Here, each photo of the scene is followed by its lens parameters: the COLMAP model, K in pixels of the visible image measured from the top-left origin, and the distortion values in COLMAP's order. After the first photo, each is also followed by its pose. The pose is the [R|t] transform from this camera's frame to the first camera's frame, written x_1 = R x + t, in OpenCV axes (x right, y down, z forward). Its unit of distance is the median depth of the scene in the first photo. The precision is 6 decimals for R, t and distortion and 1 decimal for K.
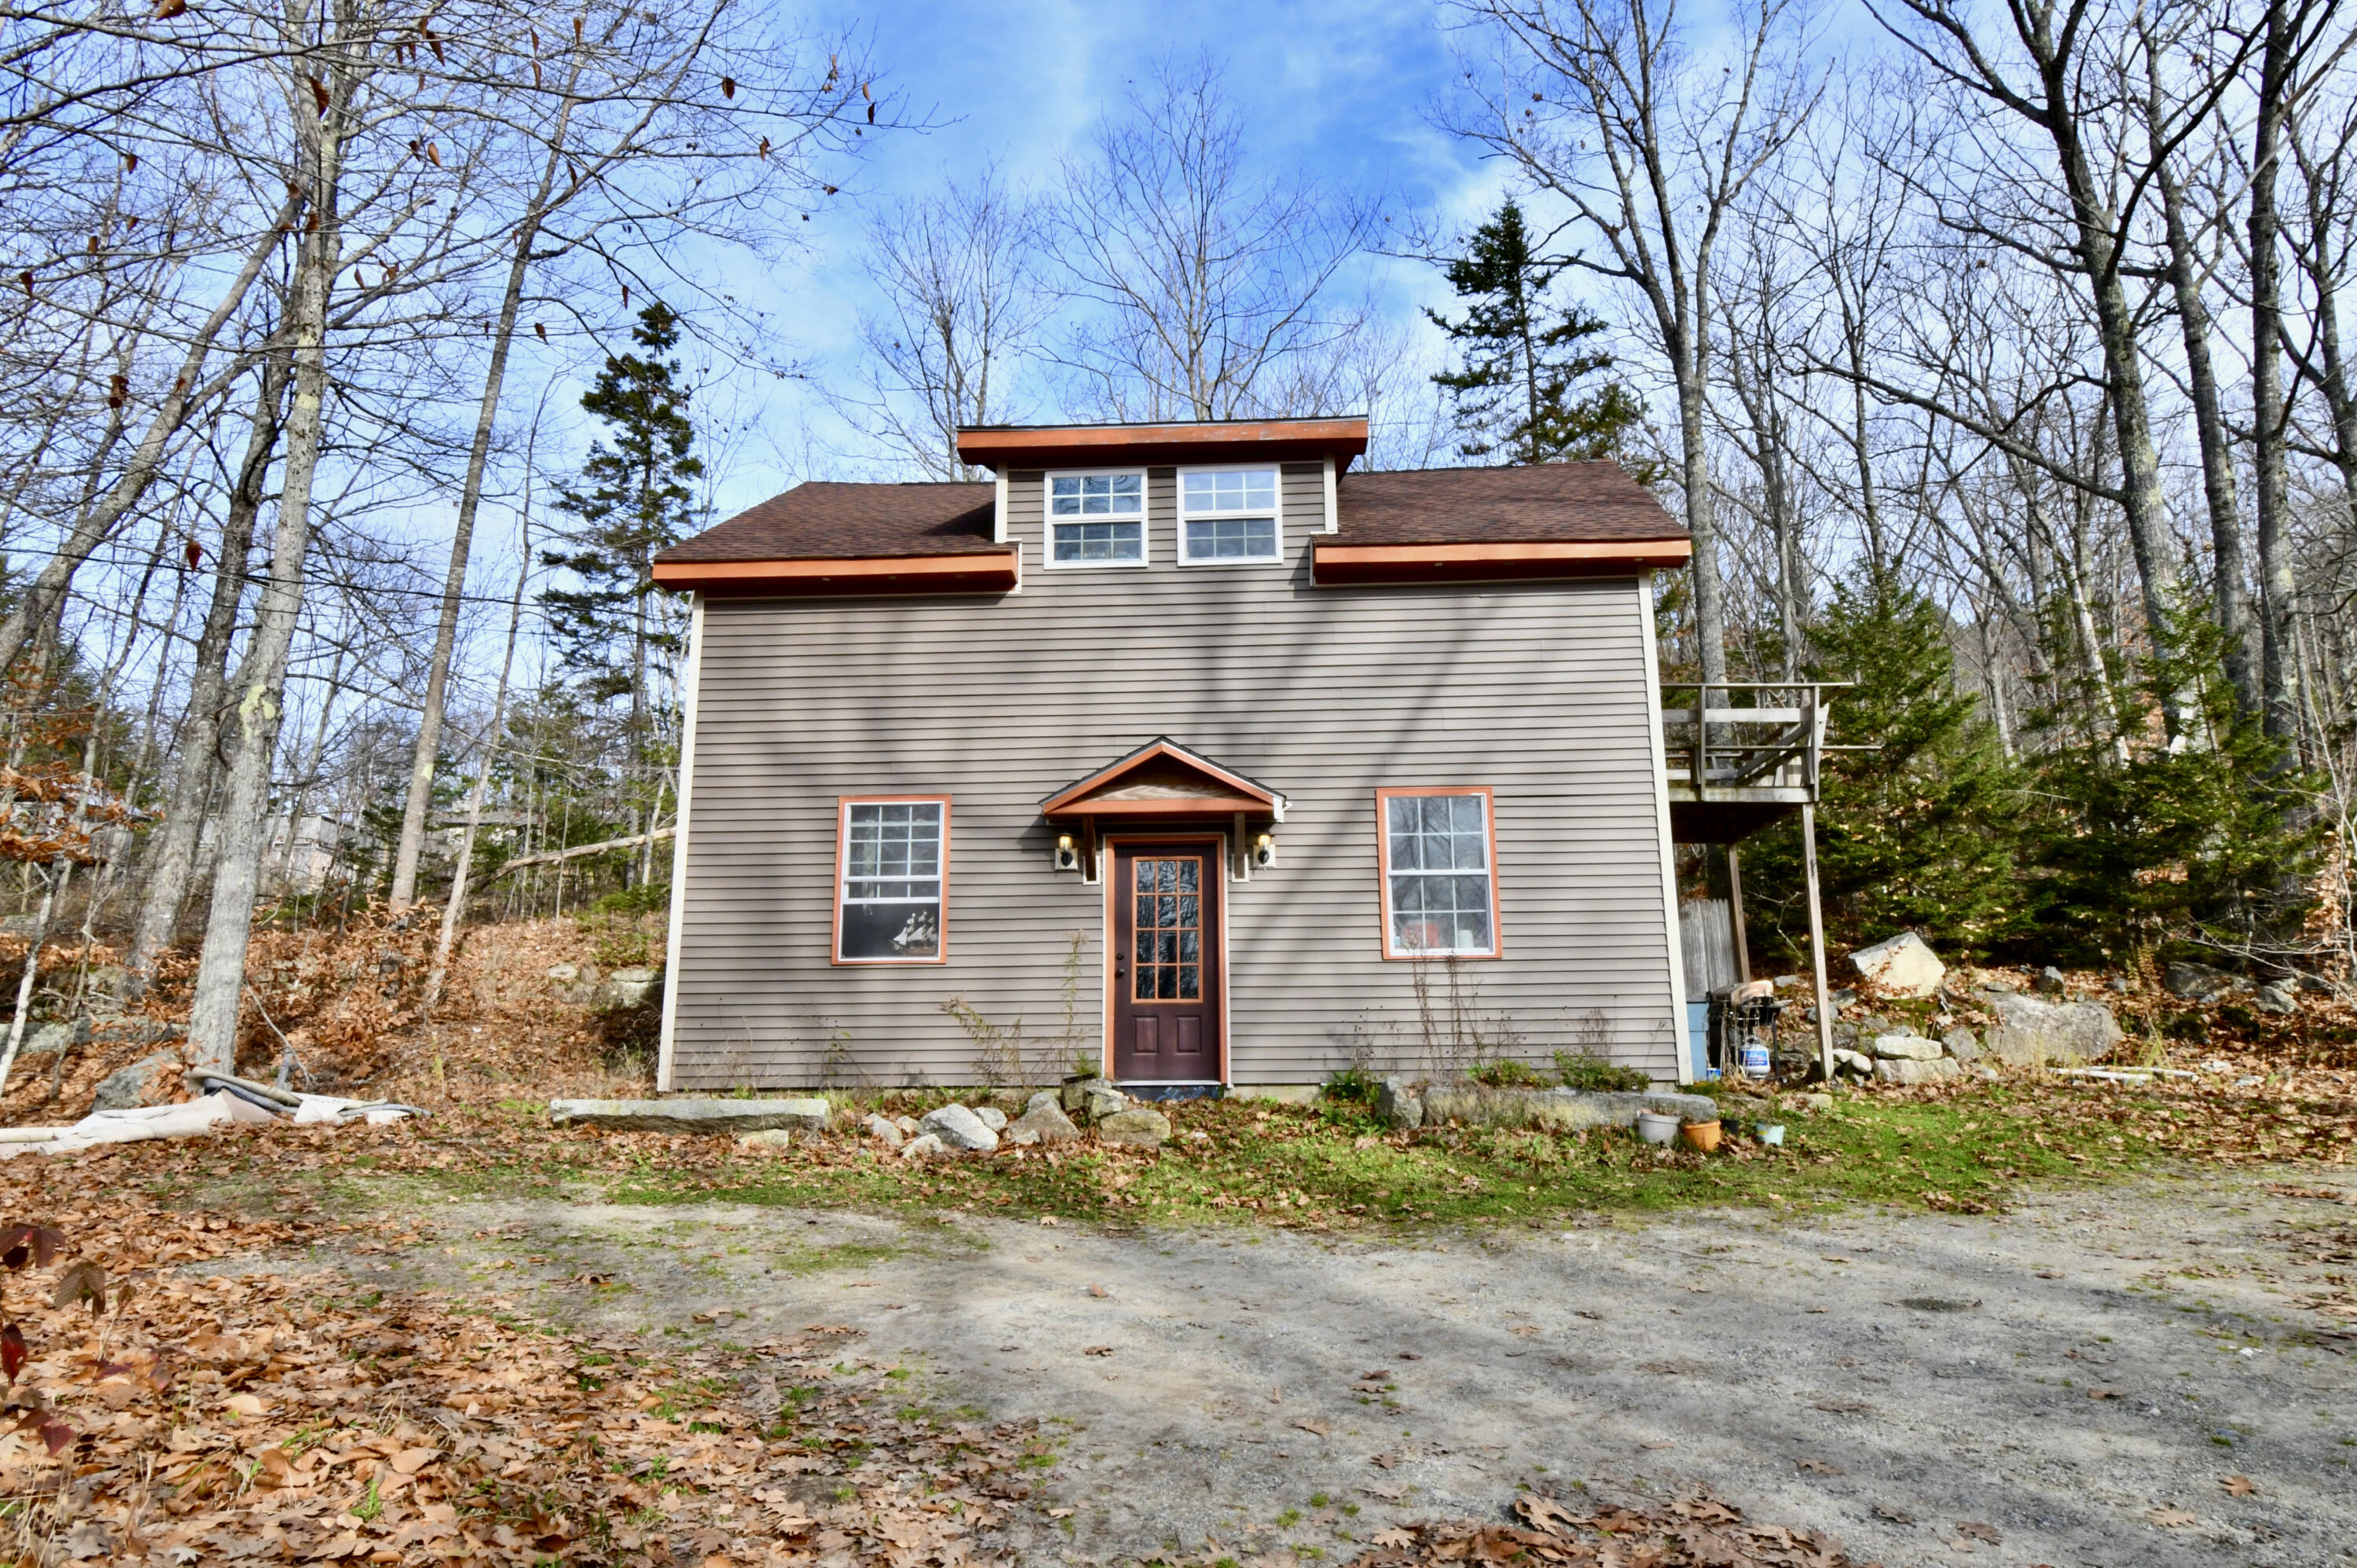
lens RADIAL K [[1277.0, 0, 1178.5], [0, 1277.0, 784.0], [0, 0, 1]] dist [-0.002044, 0.000512]
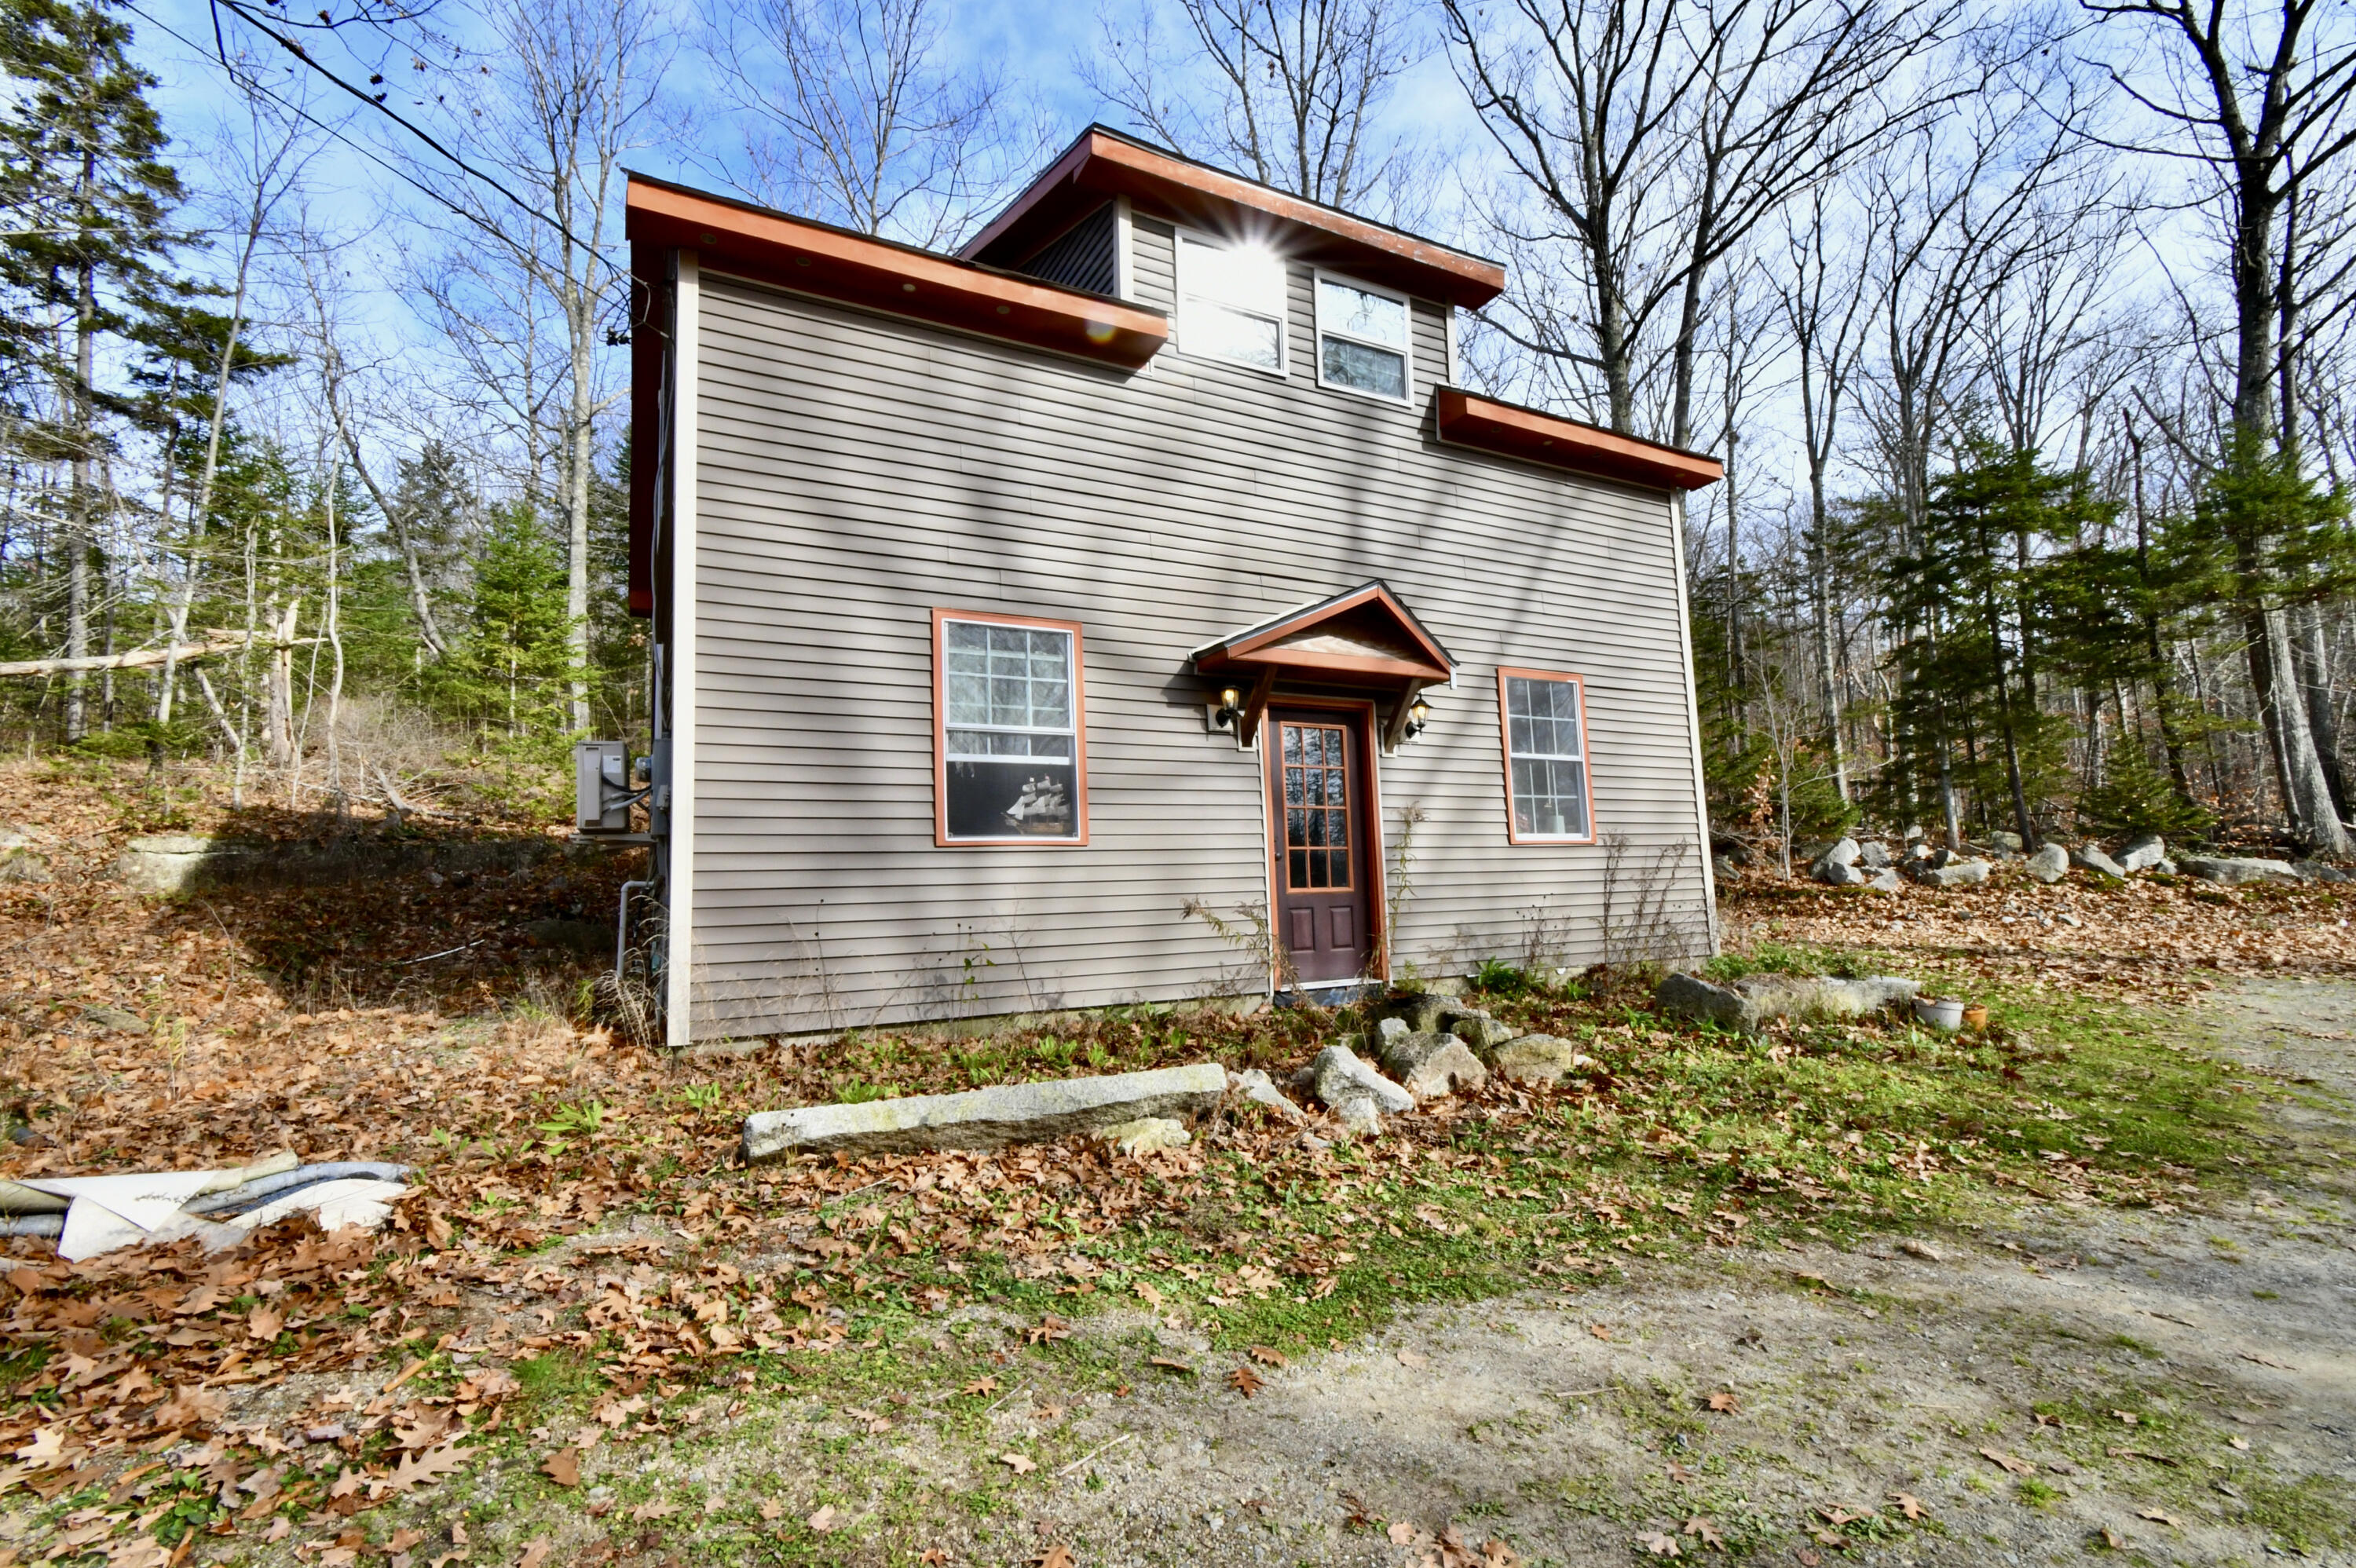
lens RADIAL K [[1009.4, 0, 1145.5], [0, 1009.4, 779.2], [0, 0, 1]] dist [-0.000694, -0.000142]
pose [[0.871931, 0.038793, 0.488090, -0.419324], [-0.081459, 0.994457, 0.066481, 0.055879], [-0.482806, -0.097726, 0.870258, 0.440302]]
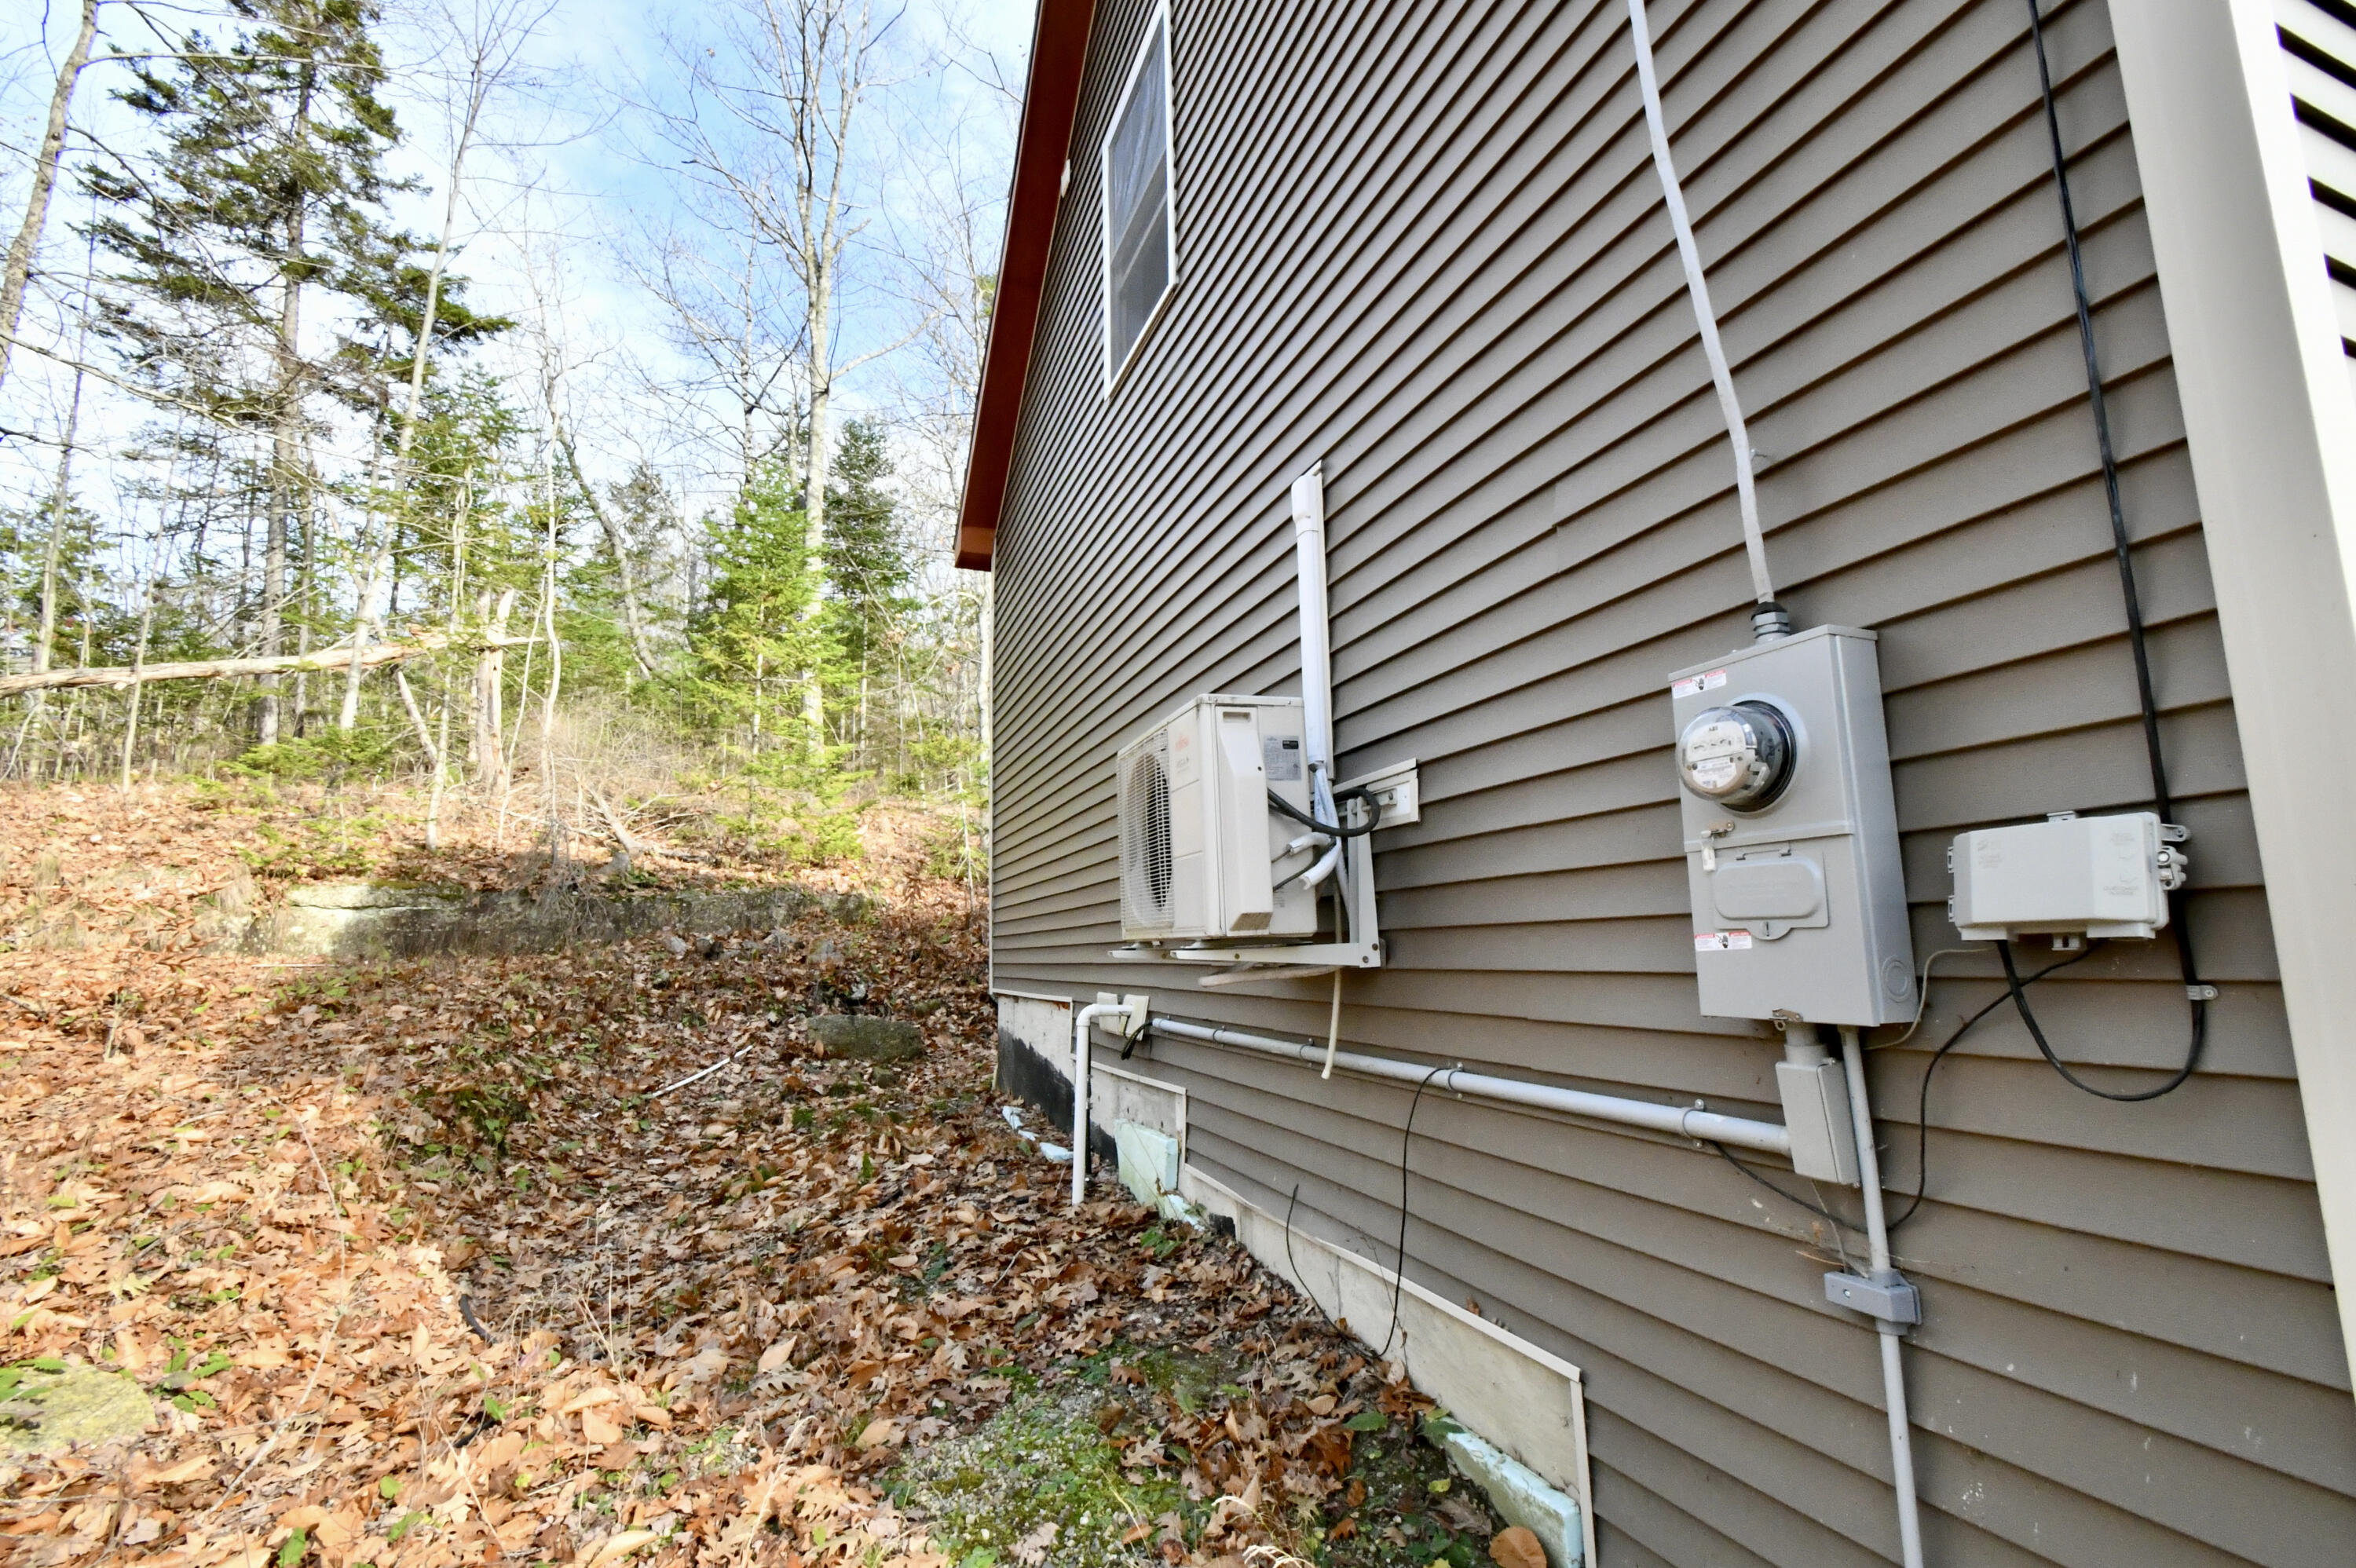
lens RADIAL K [[1049.2, 0, 1178.0], [0, 1049.2, 784.0], [0, 0, 1]] dist [-0.002266, -0.000752]
pose [[0.927712, 0.051941, 0.369665, -0.505085], [-0.074283, 0.996155, 0.046452, 0.110944], [-0.365830, -0.070554, 0.928003, 0.899069]]
